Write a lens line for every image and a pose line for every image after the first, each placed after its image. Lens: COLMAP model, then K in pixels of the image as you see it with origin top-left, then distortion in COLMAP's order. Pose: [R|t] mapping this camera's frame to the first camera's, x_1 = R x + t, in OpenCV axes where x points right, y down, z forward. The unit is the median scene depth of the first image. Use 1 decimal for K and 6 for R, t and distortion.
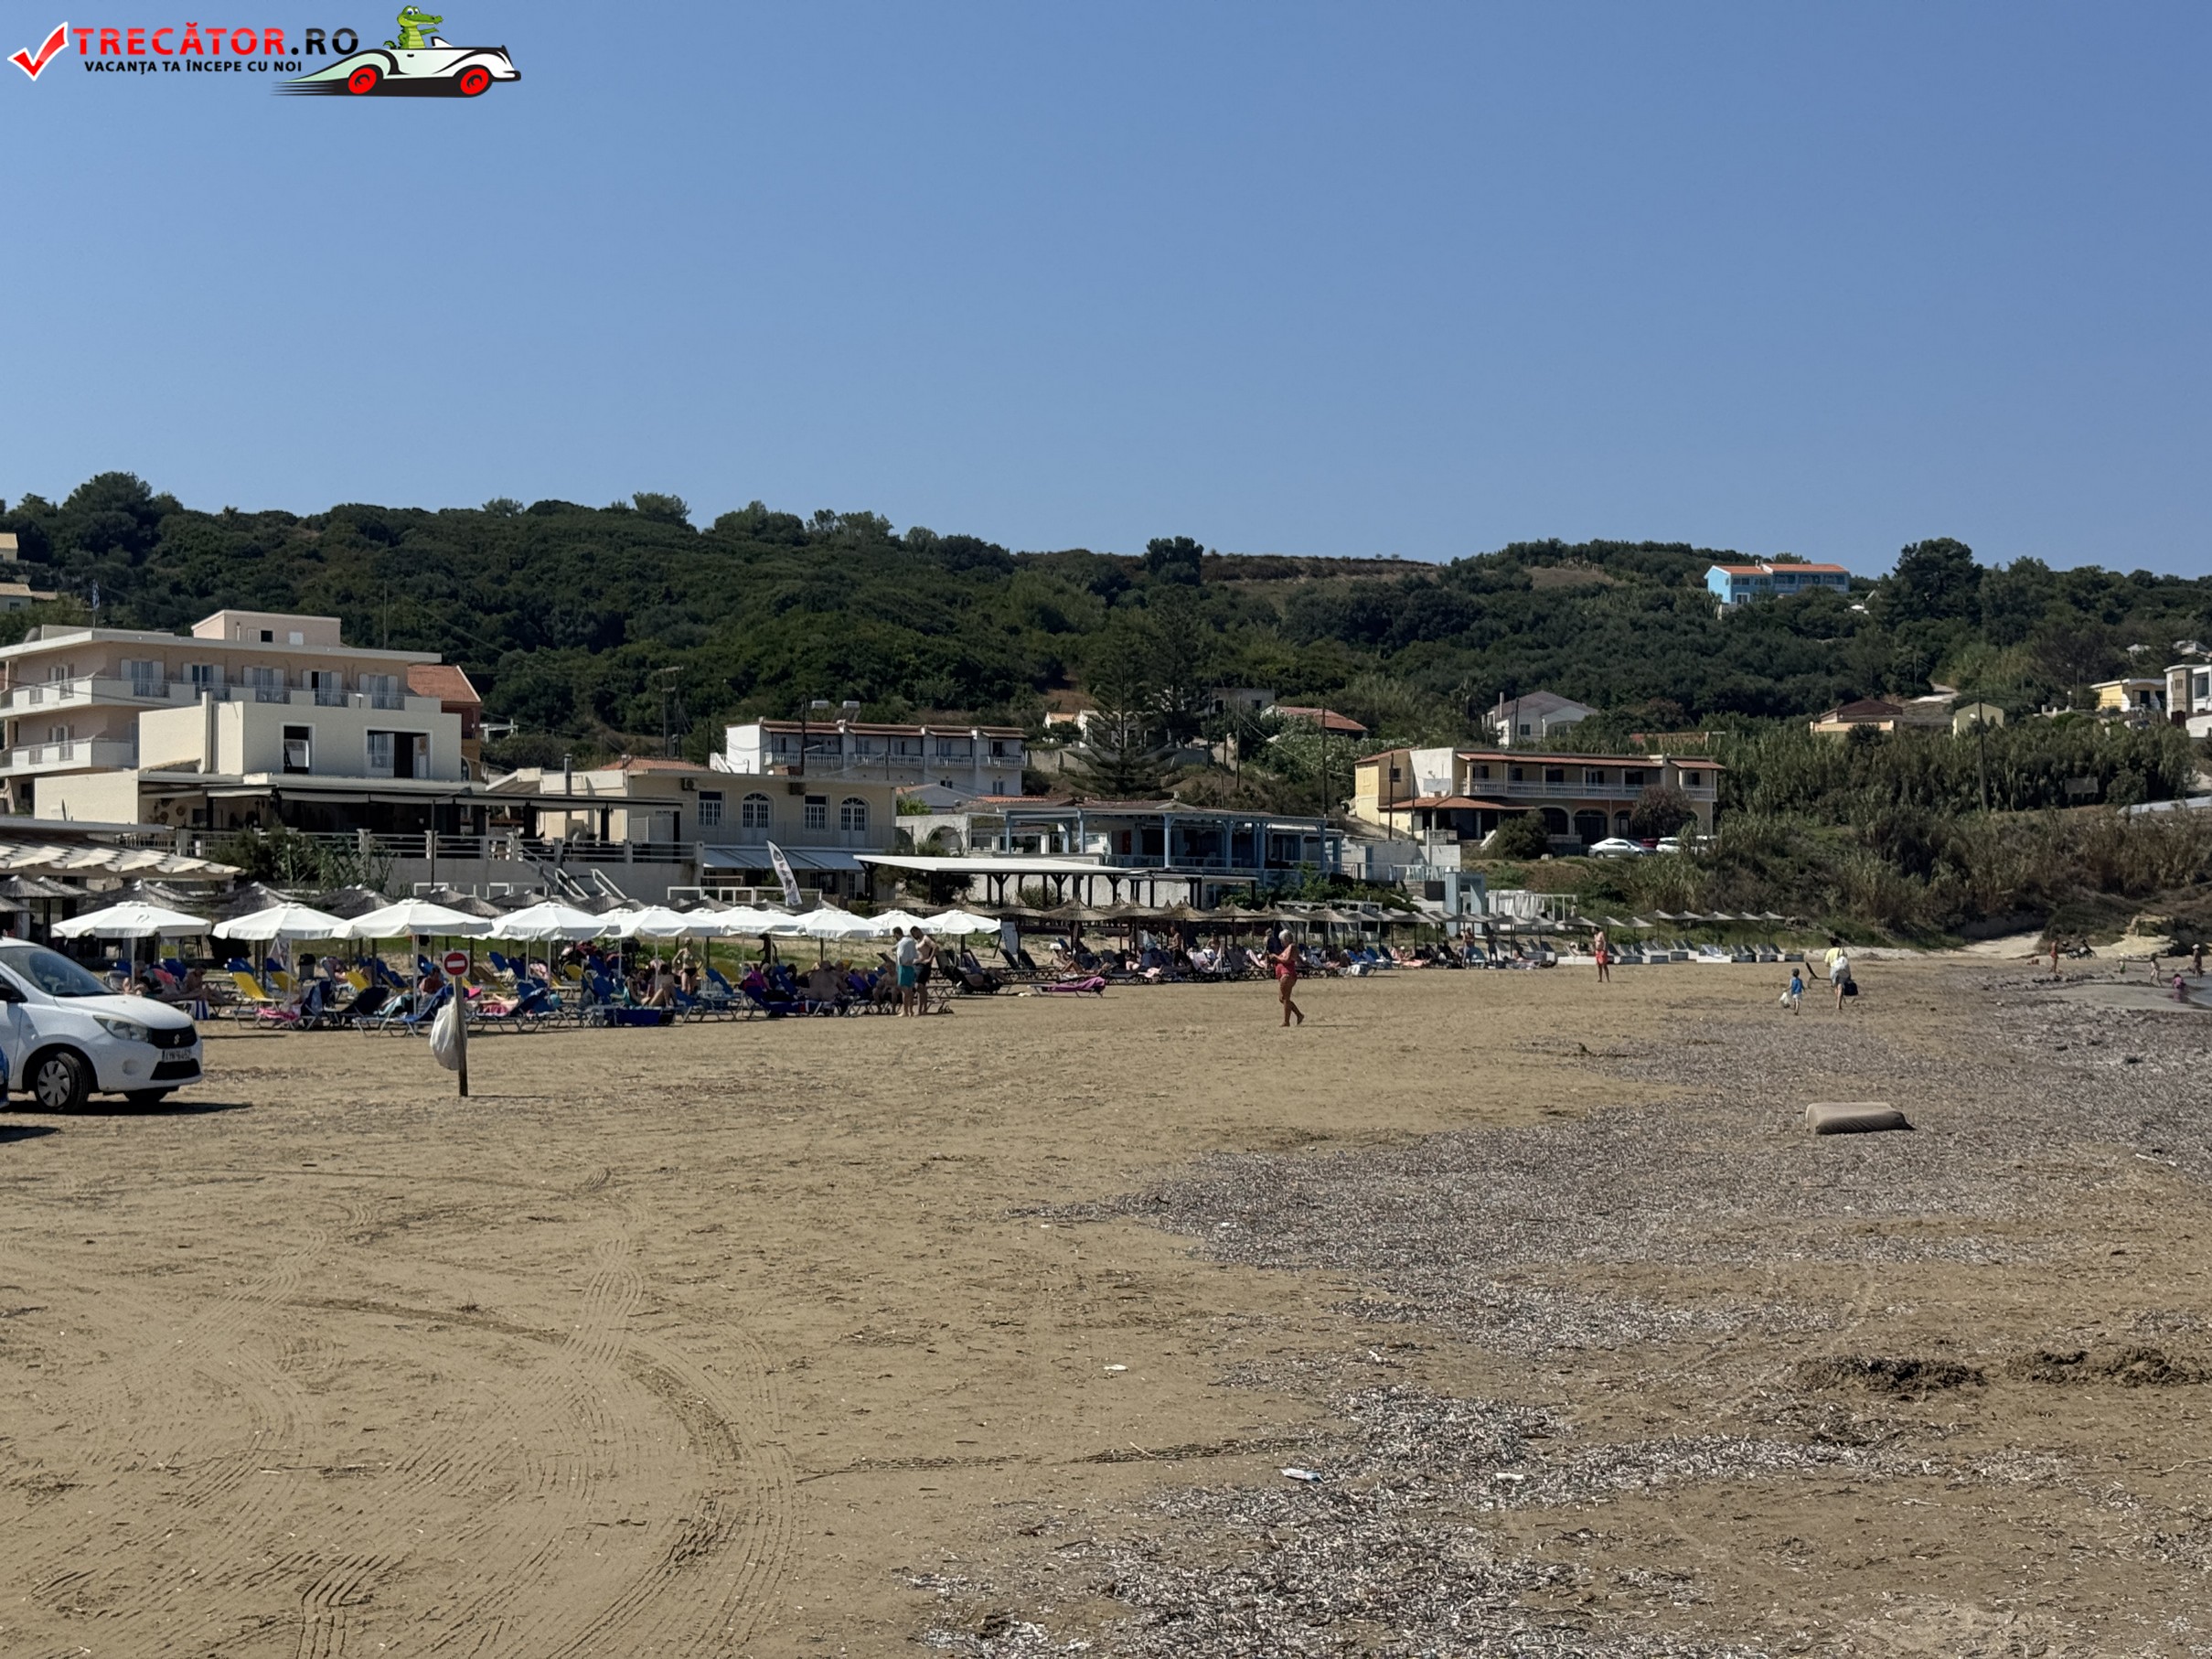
lens RADIAL K [[3006.8, 0, 1094.5], [0, 3006.8, 852.1], [0, 0, 1]] dist [0.071461, 0.000000]
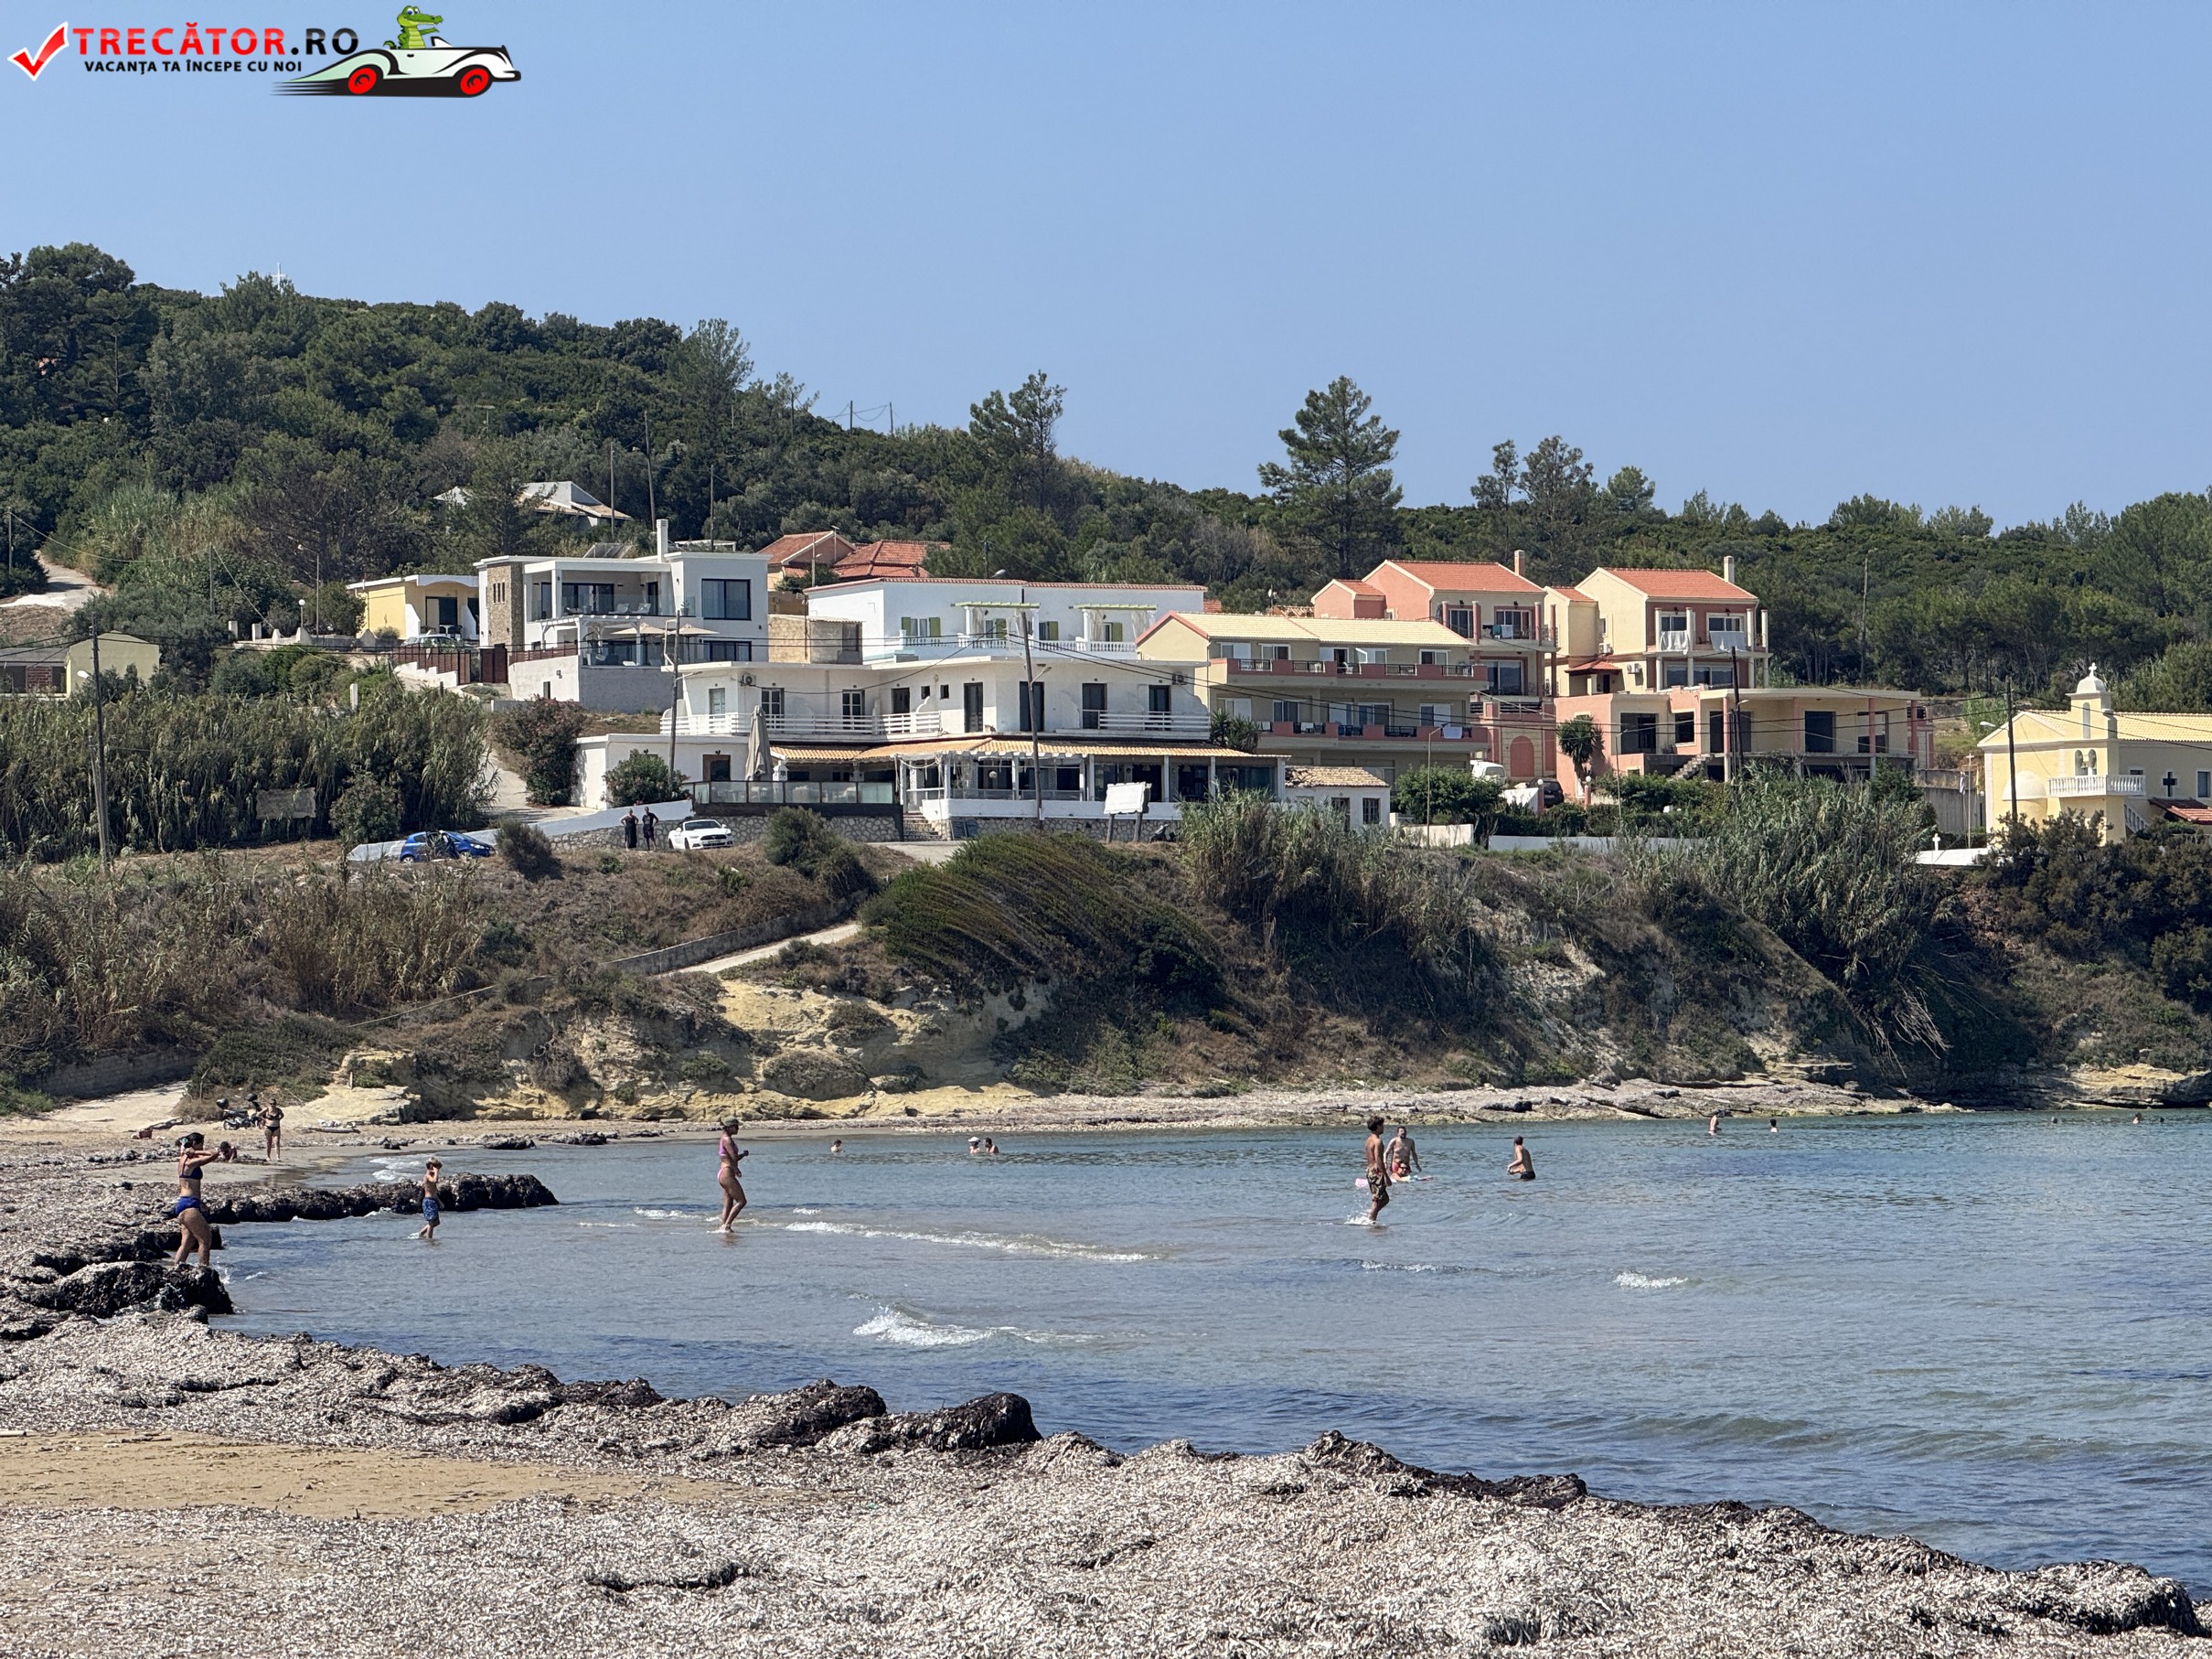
lens RADIAL K [[7617.8, 0, 1112.4], [0, 7617.8, 843.3], [0, 0, 1]] dist [0.183174, 0.000000]
pose [[0.921535, -0.000110, 0.388296, -0.048644], [0.002434, 0.999982, -0.005494, -0.006109], [-0.388288, 0.006008, 0.921518, -0.234921]]
